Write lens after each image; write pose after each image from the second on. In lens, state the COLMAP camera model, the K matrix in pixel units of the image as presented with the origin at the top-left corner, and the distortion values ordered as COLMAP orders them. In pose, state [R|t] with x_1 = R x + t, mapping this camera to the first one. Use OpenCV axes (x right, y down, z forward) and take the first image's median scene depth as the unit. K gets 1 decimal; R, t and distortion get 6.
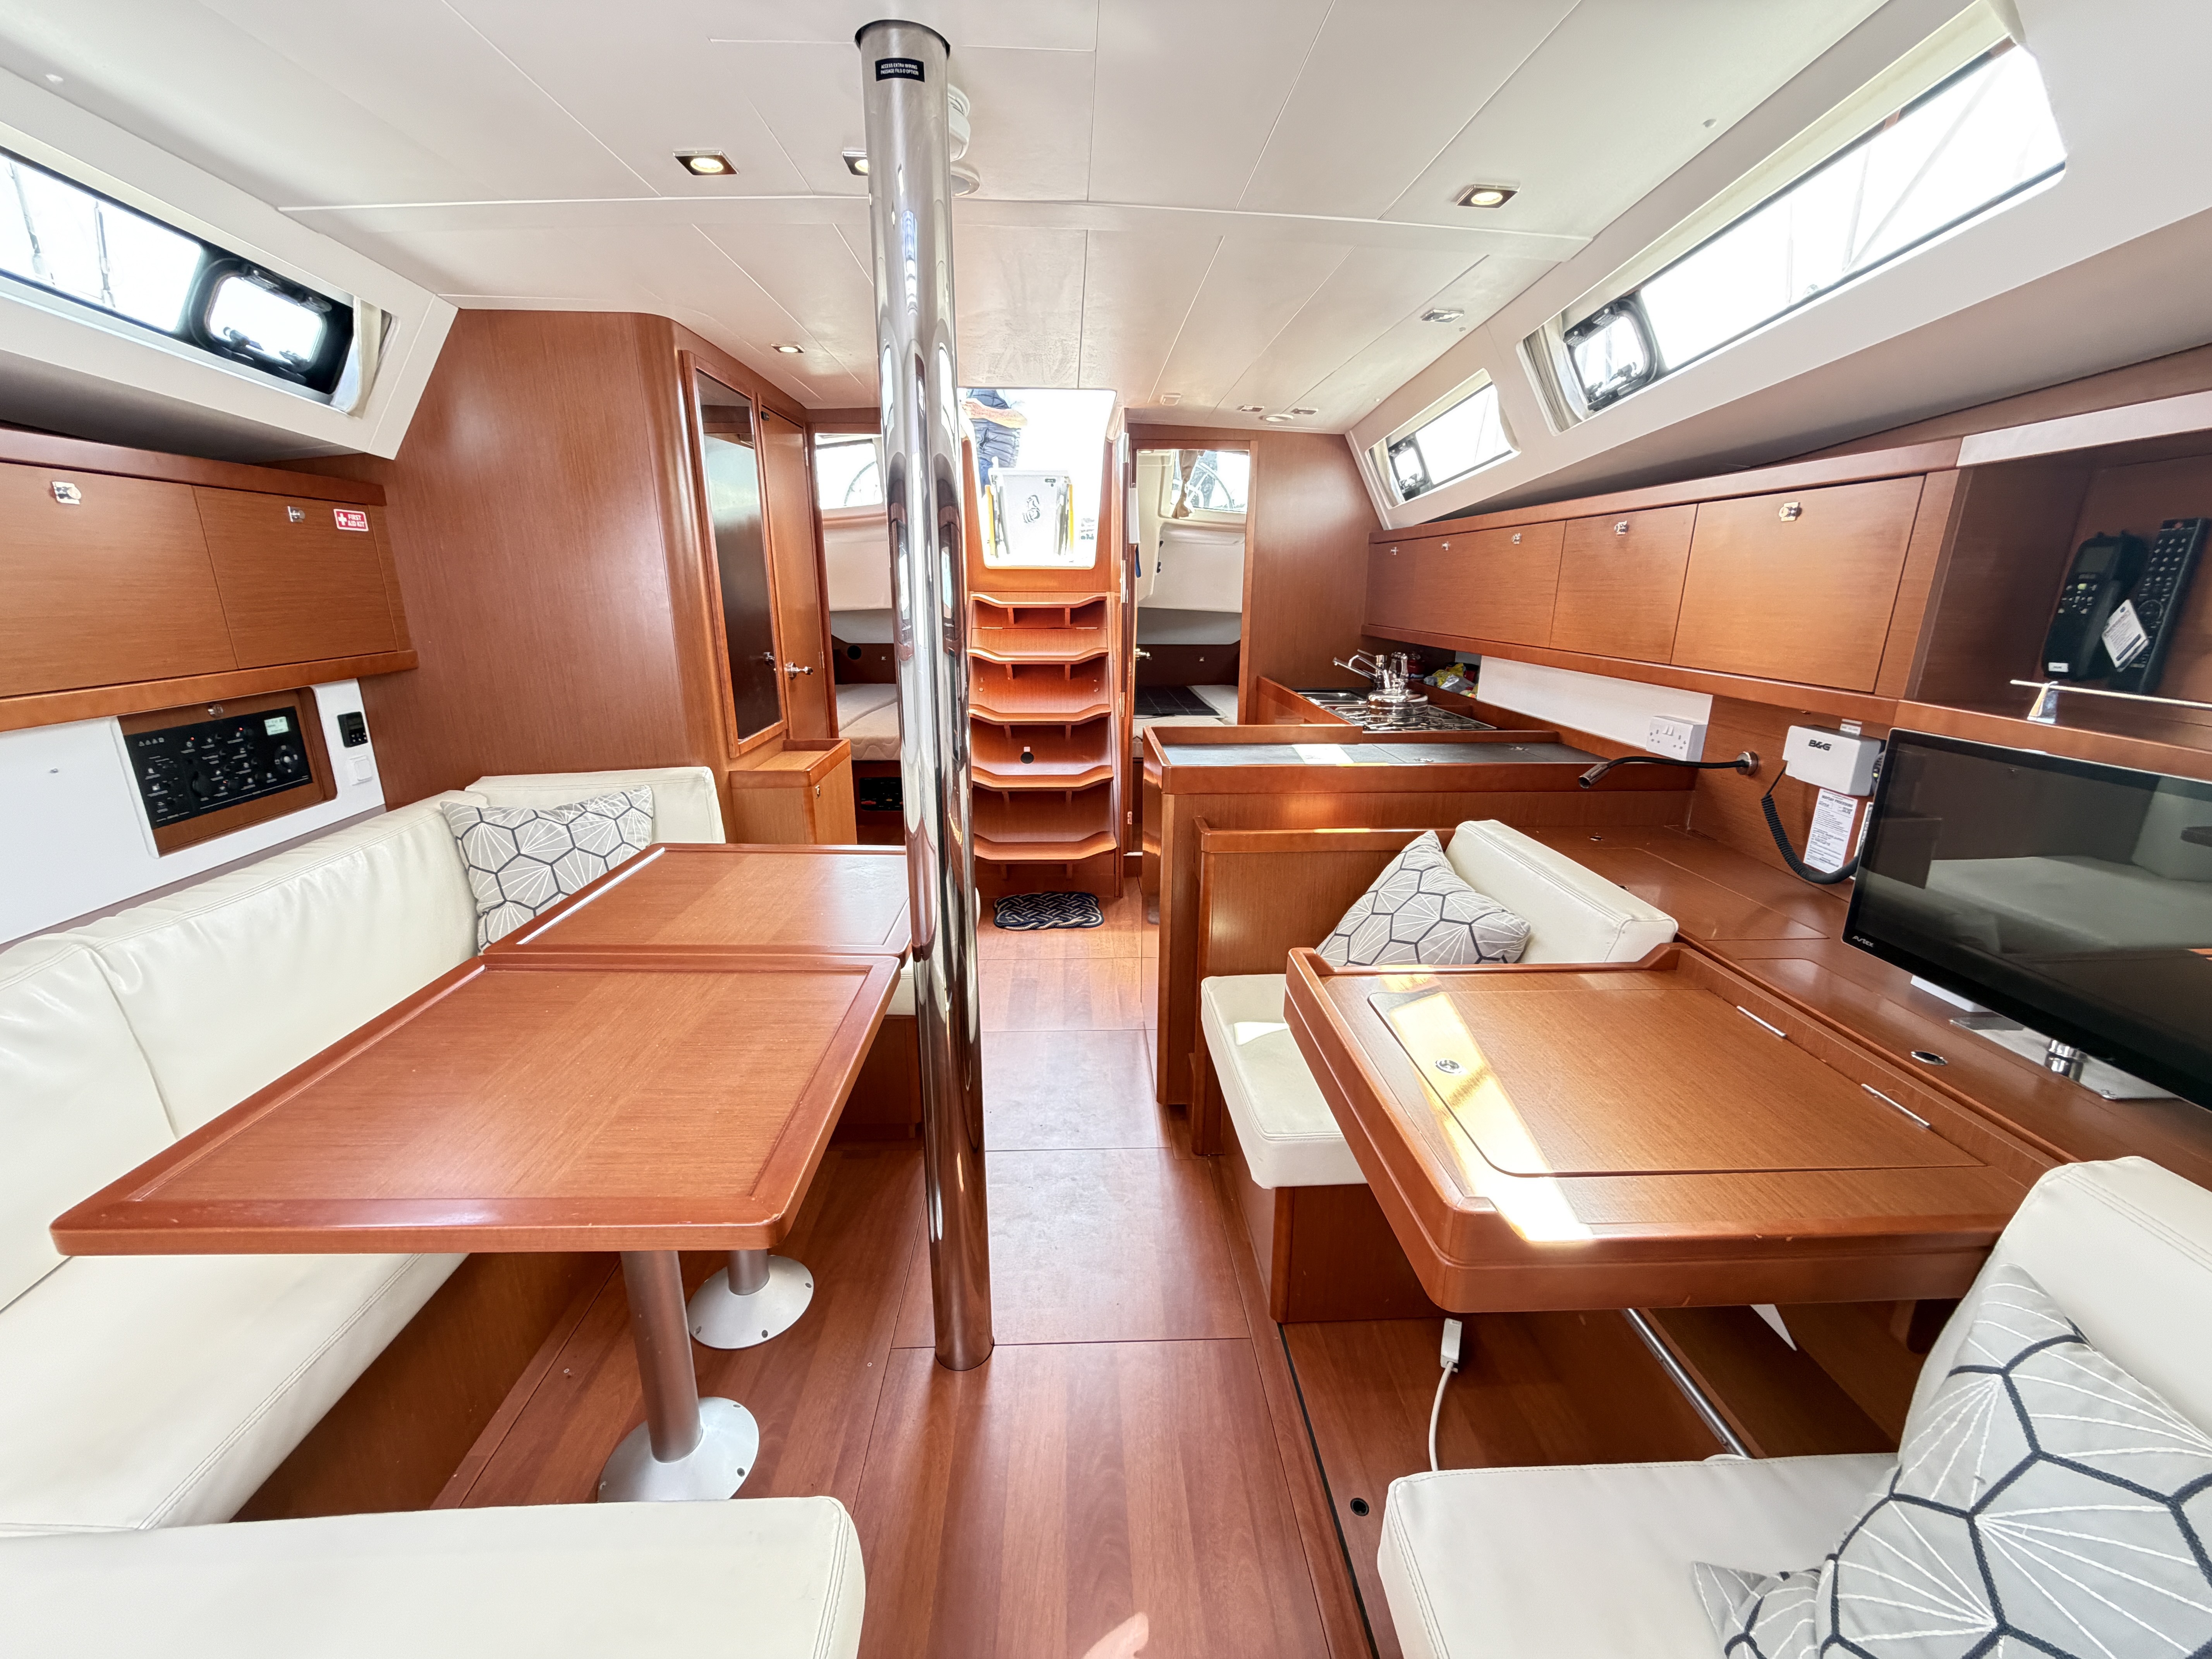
lens RADIAL K [[880.5, 0, 1105.3], [0, 880.5, 831.6], [0, 0, 1]] dist [0.001424, 0.000081]
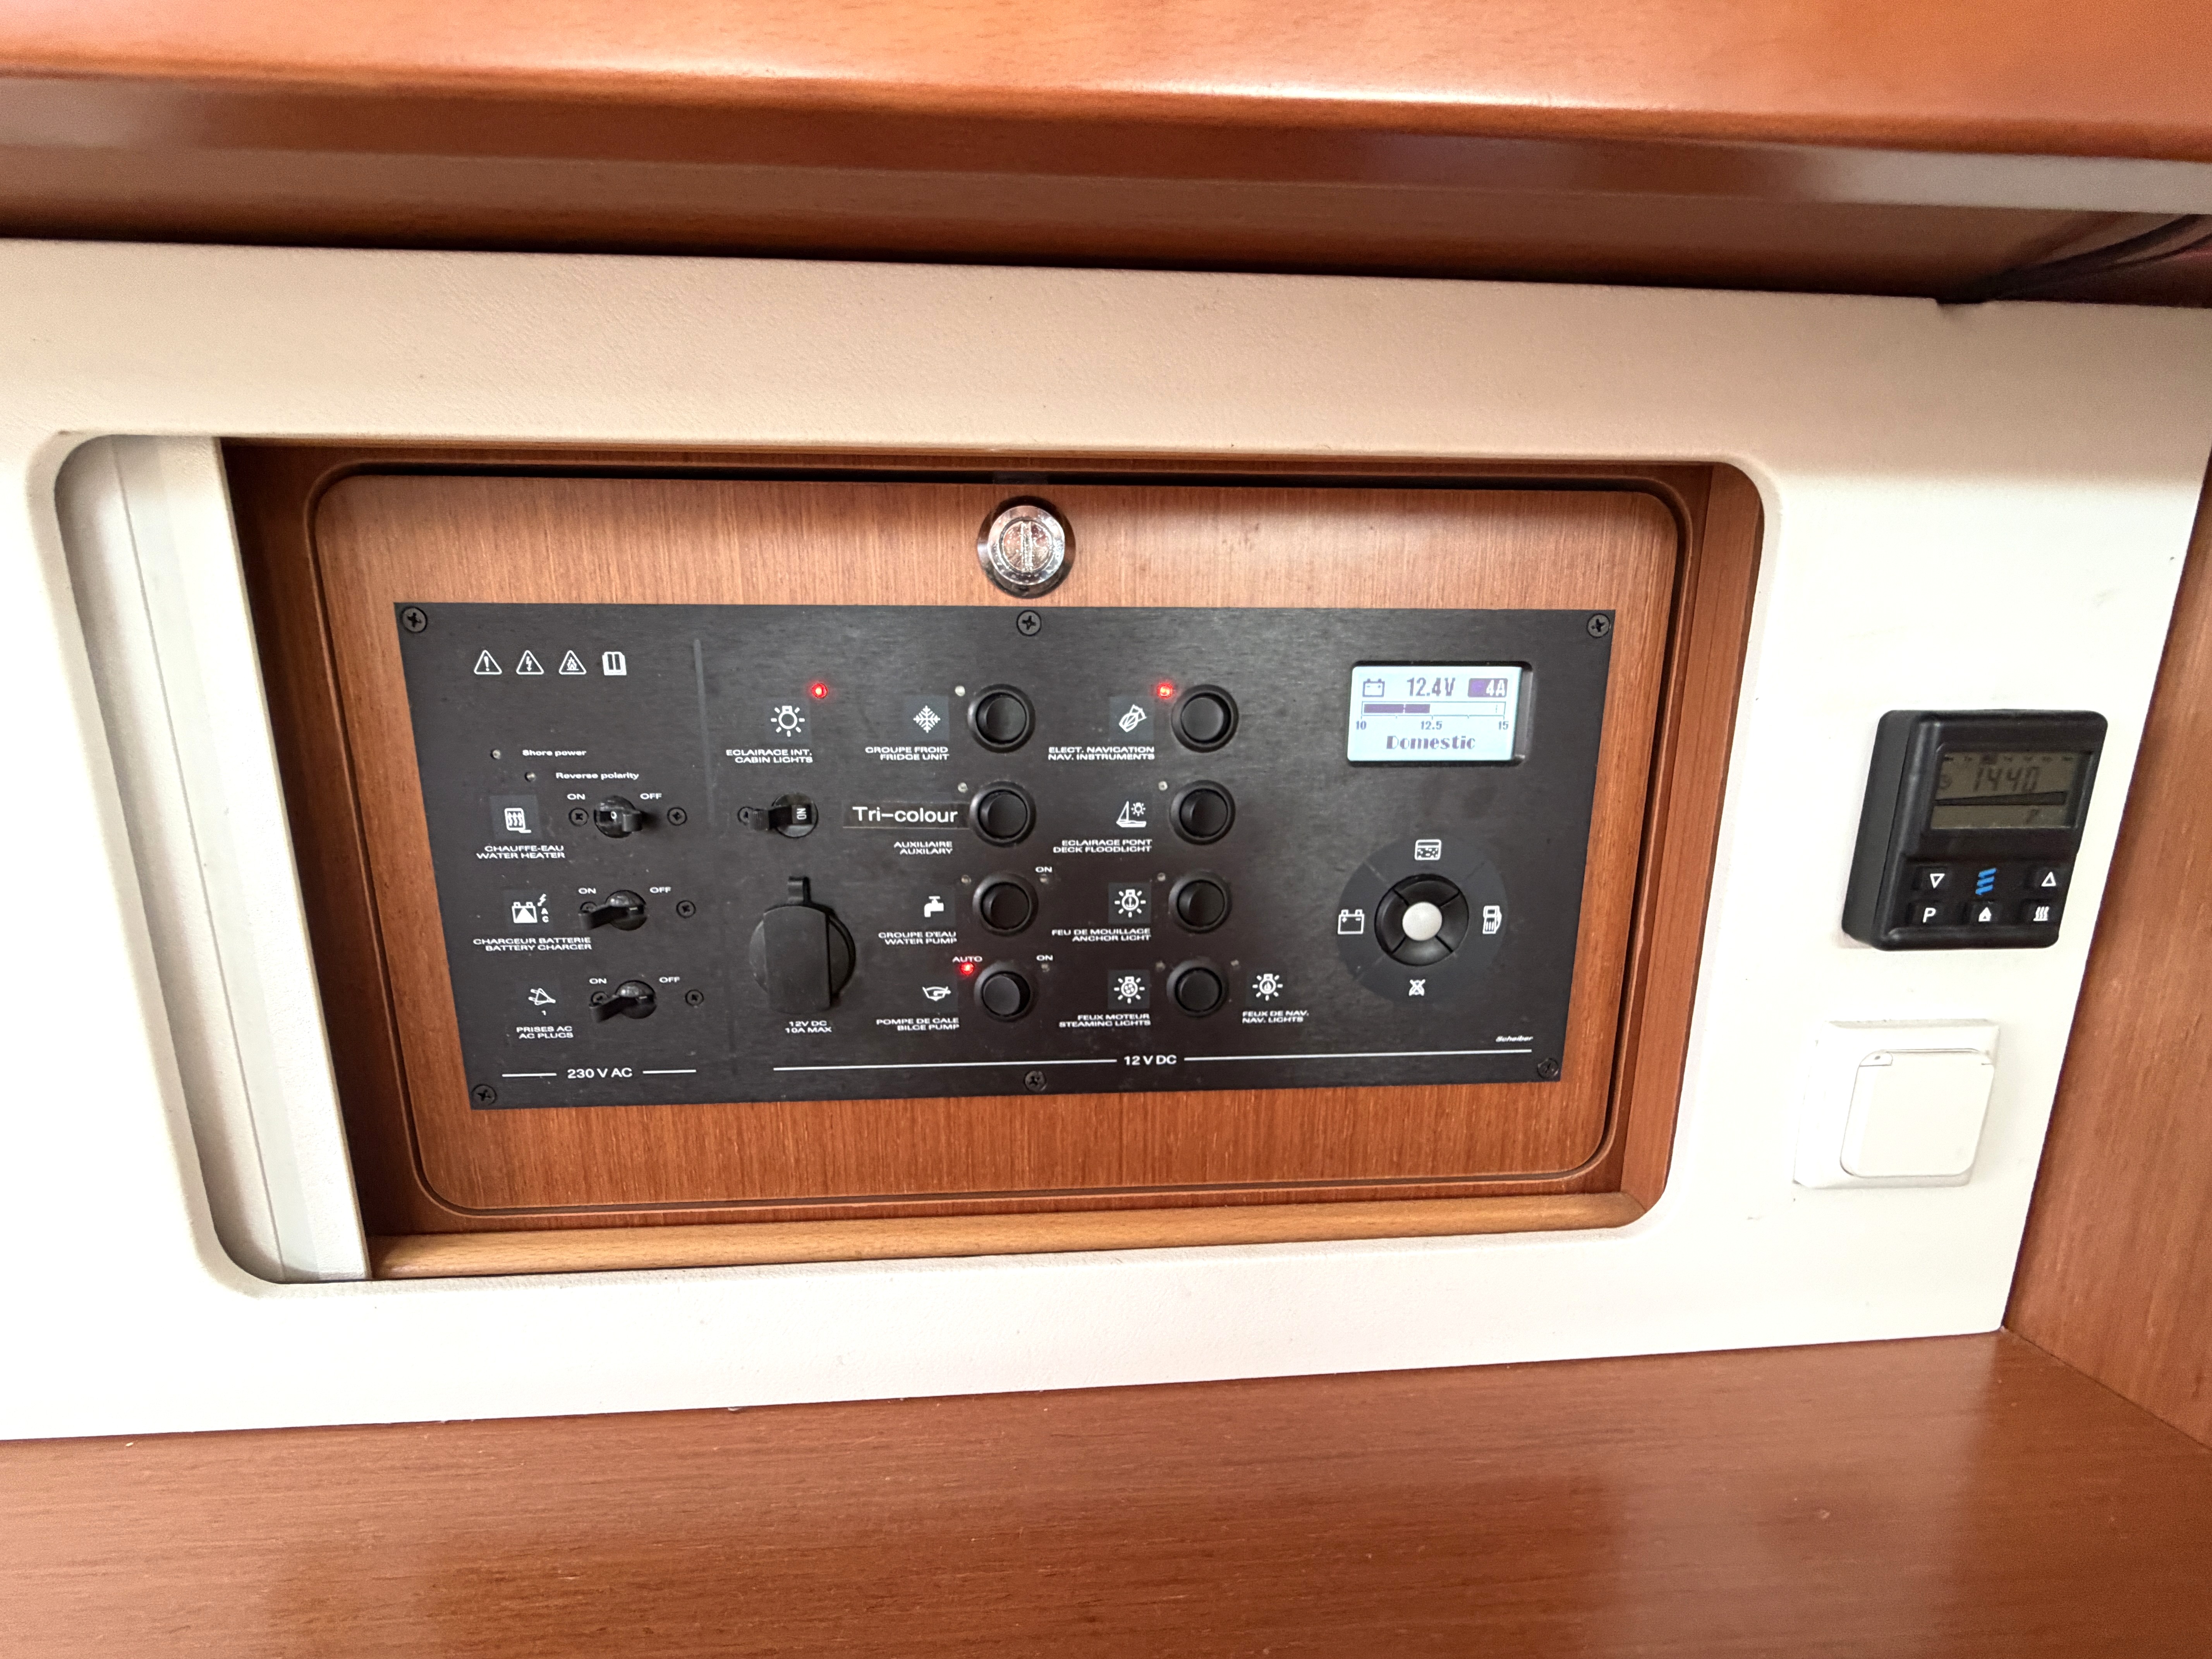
lens RADIAL K [[880.5, 0, 1104.5], [0, 880.5, 831.5], [0, 0, 1]] dist [0.001424, 0.000081]
pose [[-0.063103, 0.194652, -0.978840, -0.762249], [-0.274941, 0.939451, 0.204544, -0.114127], [0.959388, 0.282031, -0.005765, 0.932927]]
